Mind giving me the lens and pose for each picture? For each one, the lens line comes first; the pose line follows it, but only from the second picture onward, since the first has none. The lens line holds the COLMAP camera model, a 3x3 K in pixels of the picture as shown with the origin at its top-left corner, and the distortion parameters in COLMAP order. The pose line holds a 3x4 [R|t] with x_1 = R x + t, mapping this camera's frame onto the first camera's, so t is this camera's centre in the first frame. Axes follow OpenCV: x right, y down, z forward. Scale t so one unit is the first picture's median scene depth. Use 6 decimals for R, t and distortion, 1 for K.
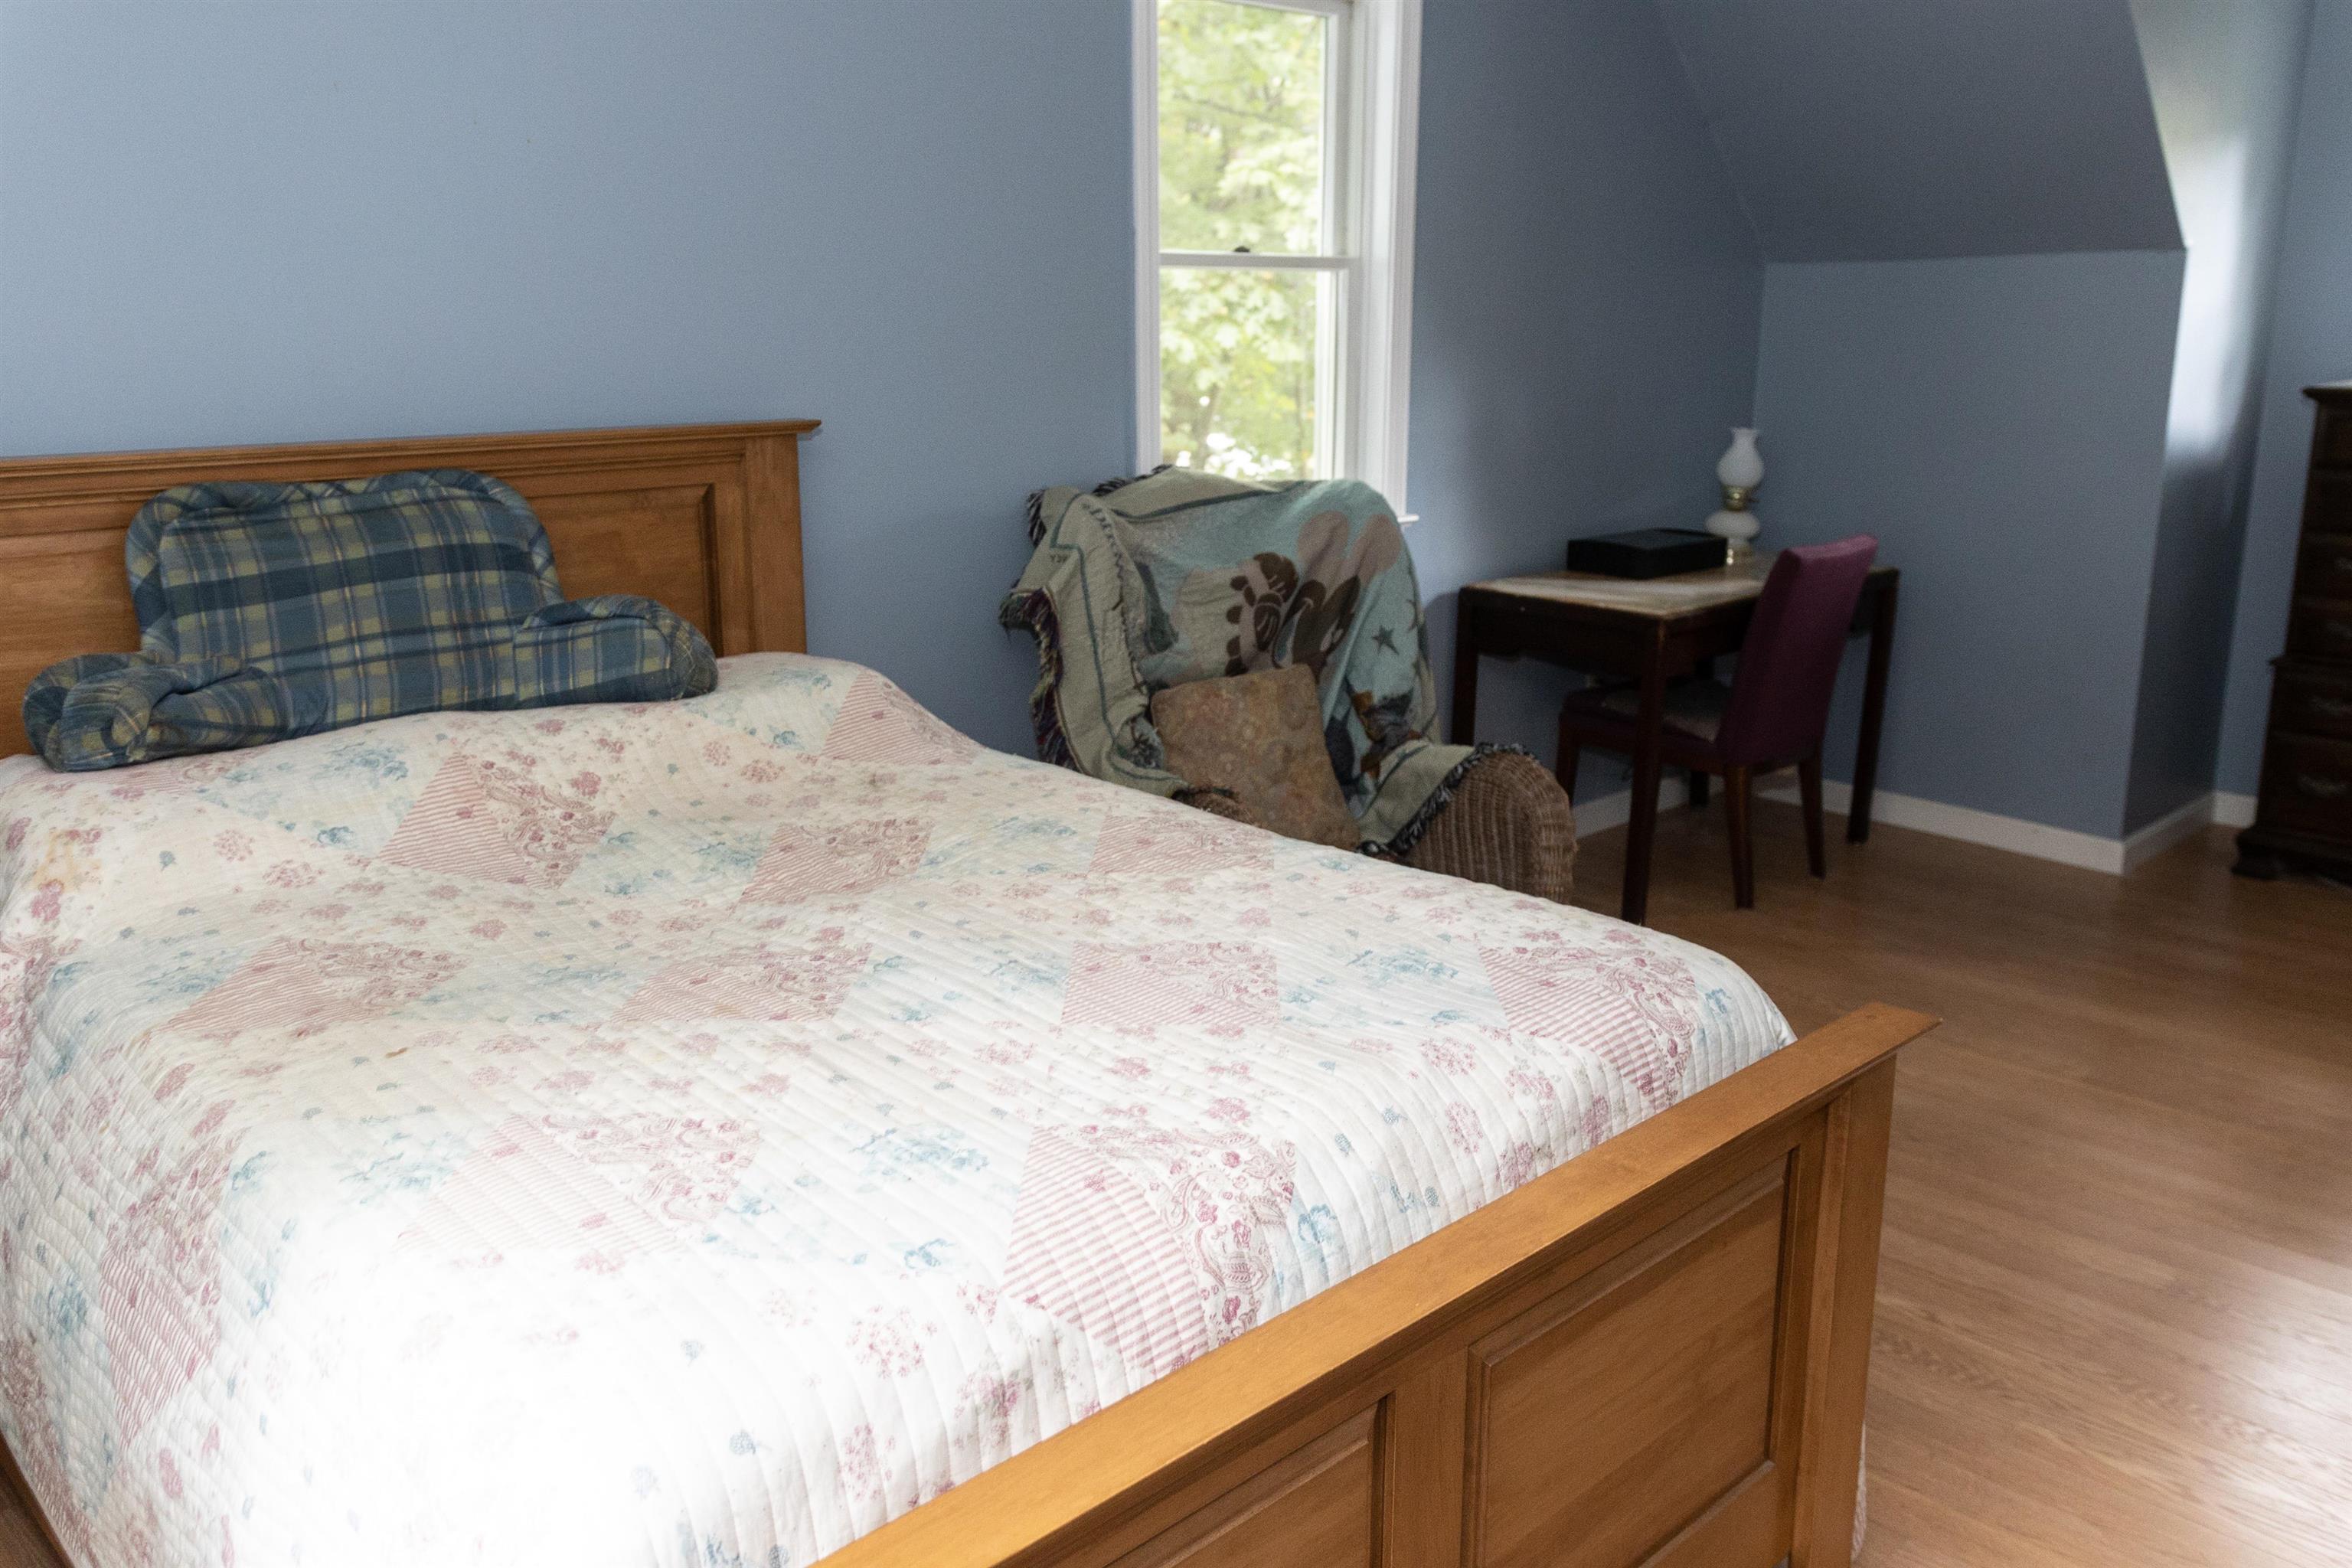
lens RADIAL K [[1911.5, 0, 1172.9], [0, 1911.5, 776.3], [0, 0, 1]] dist [0.016460, 0.014785]
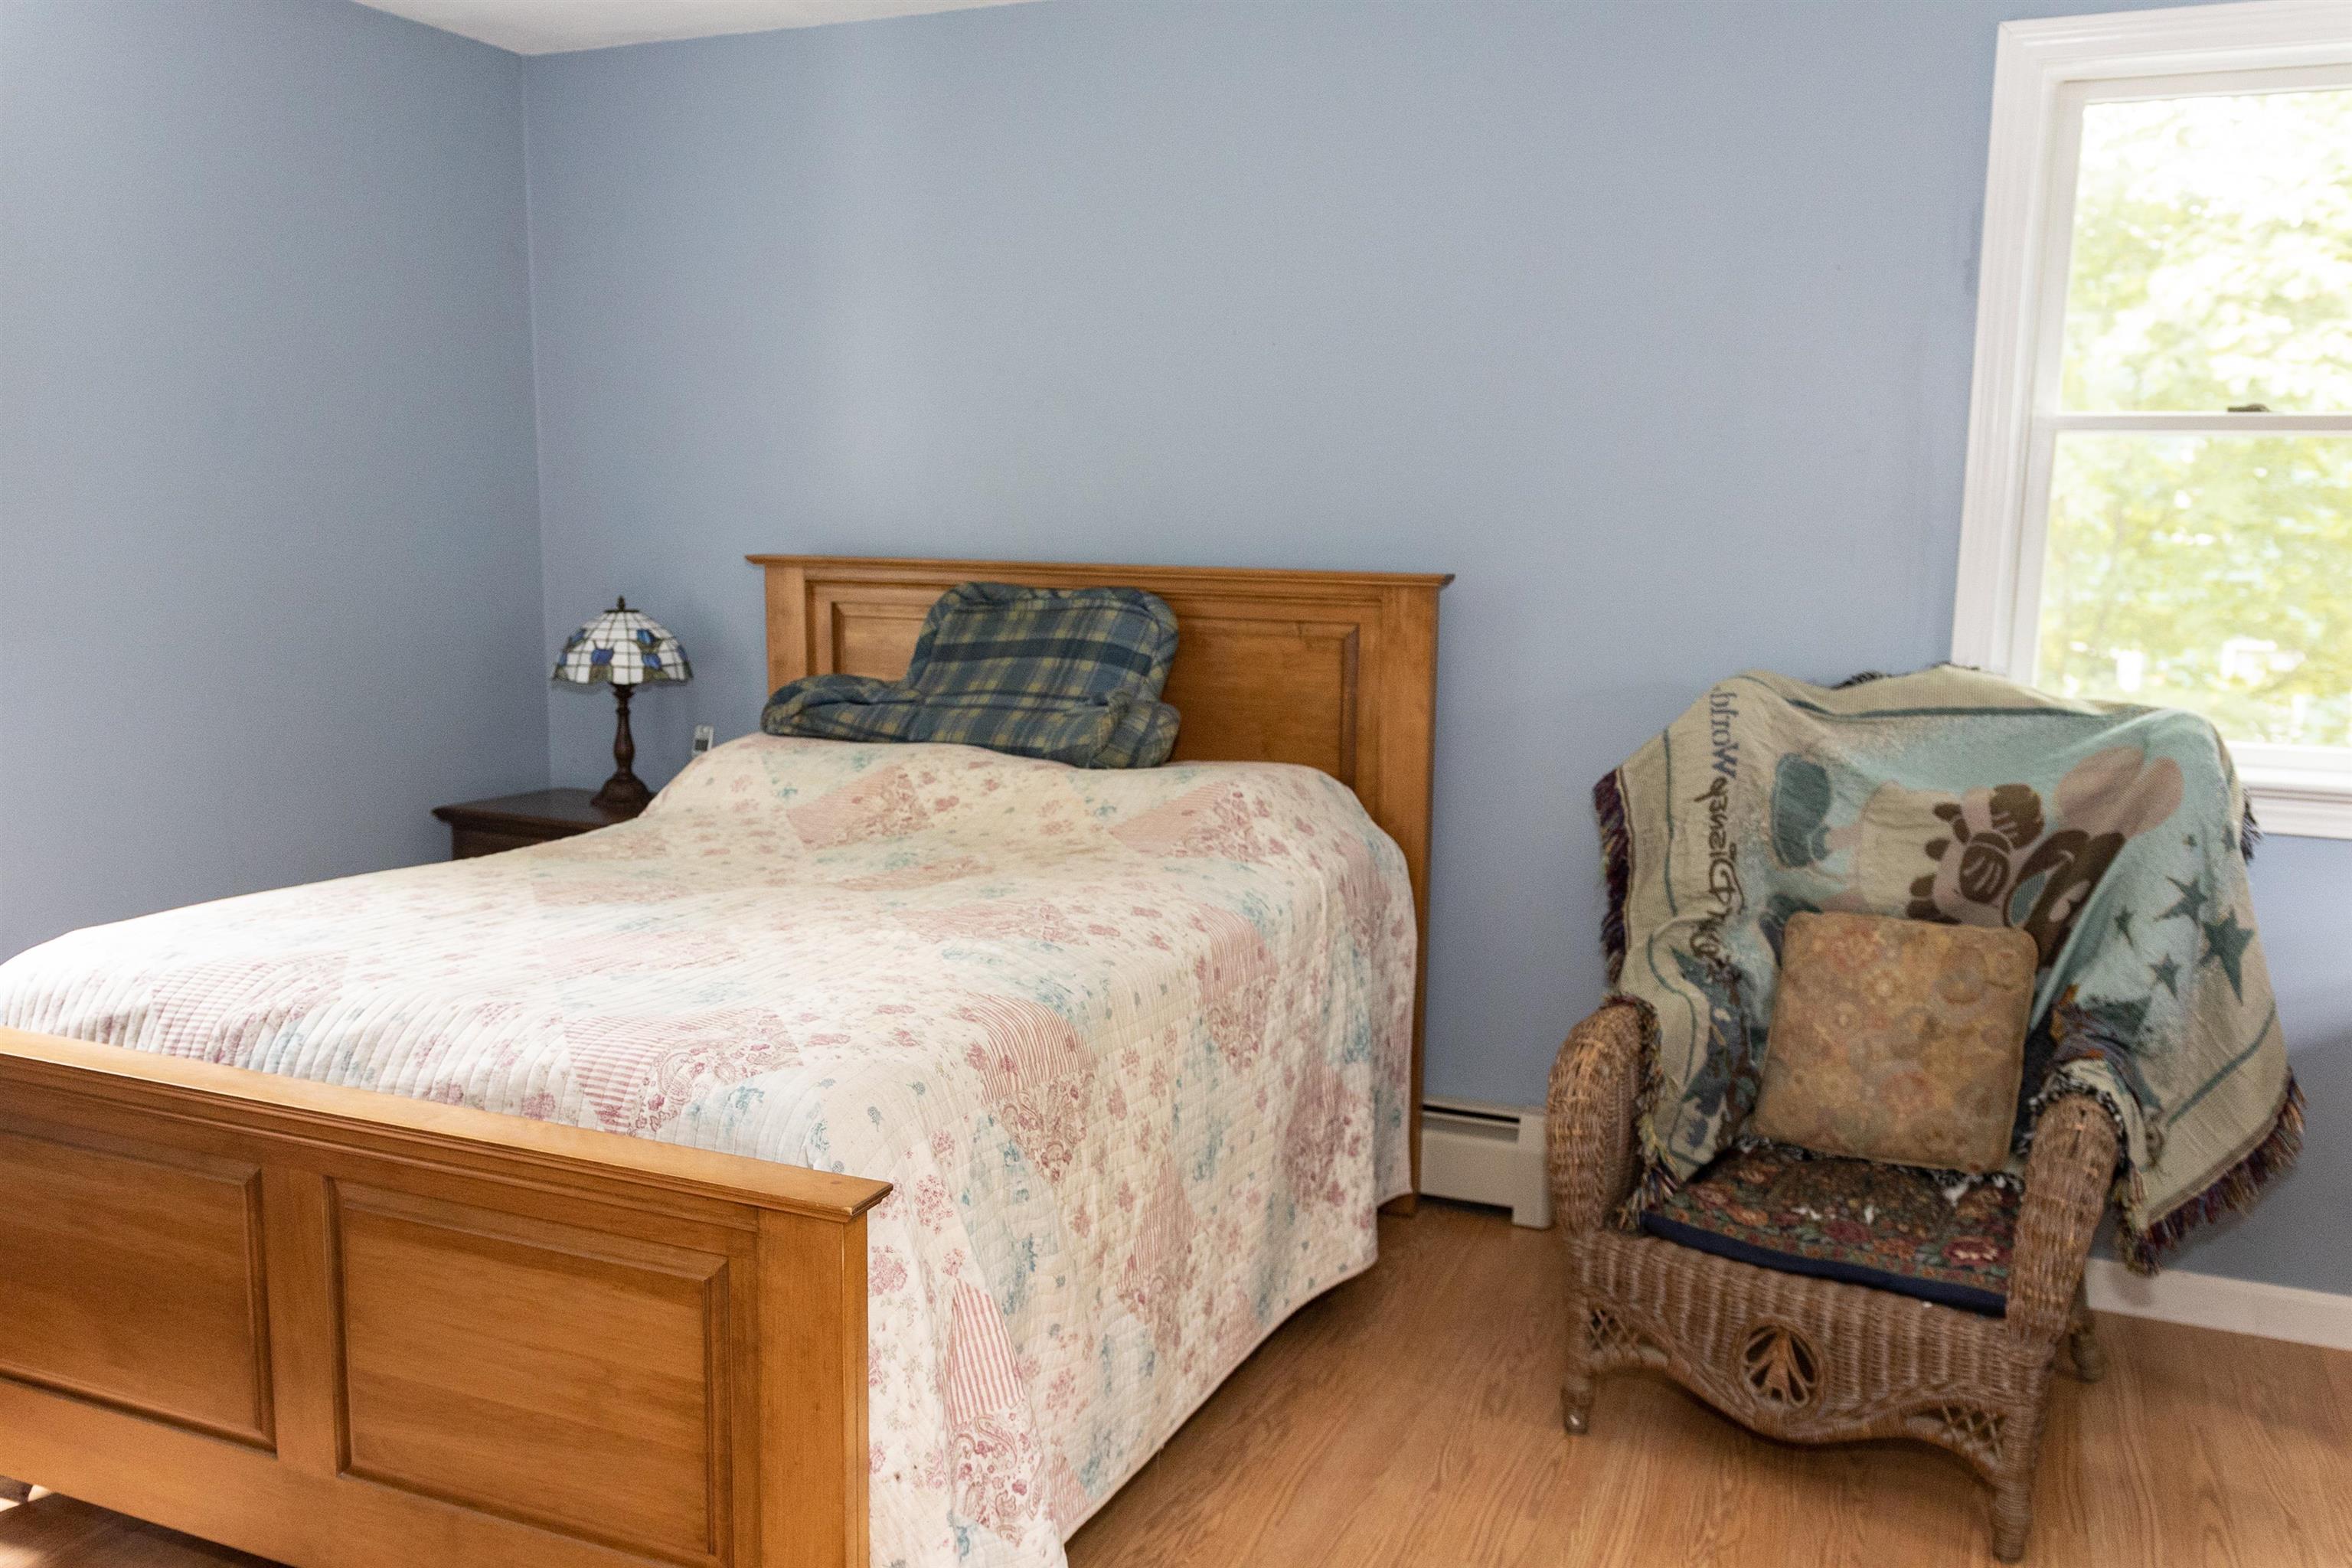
lens RADIAL K [[1911.5, 0, 1170.9], [0, 1911.5, 785.2], [0, 0, 1]] dist [0.016460, 0.014785]
pose [[0.379654, 0.147891, -0.913231, 0.731625], [-0.235139, 0.970148, 0.059355, -0.092968], [0.894747, 0.192202, 0.403096, 0.421075]]
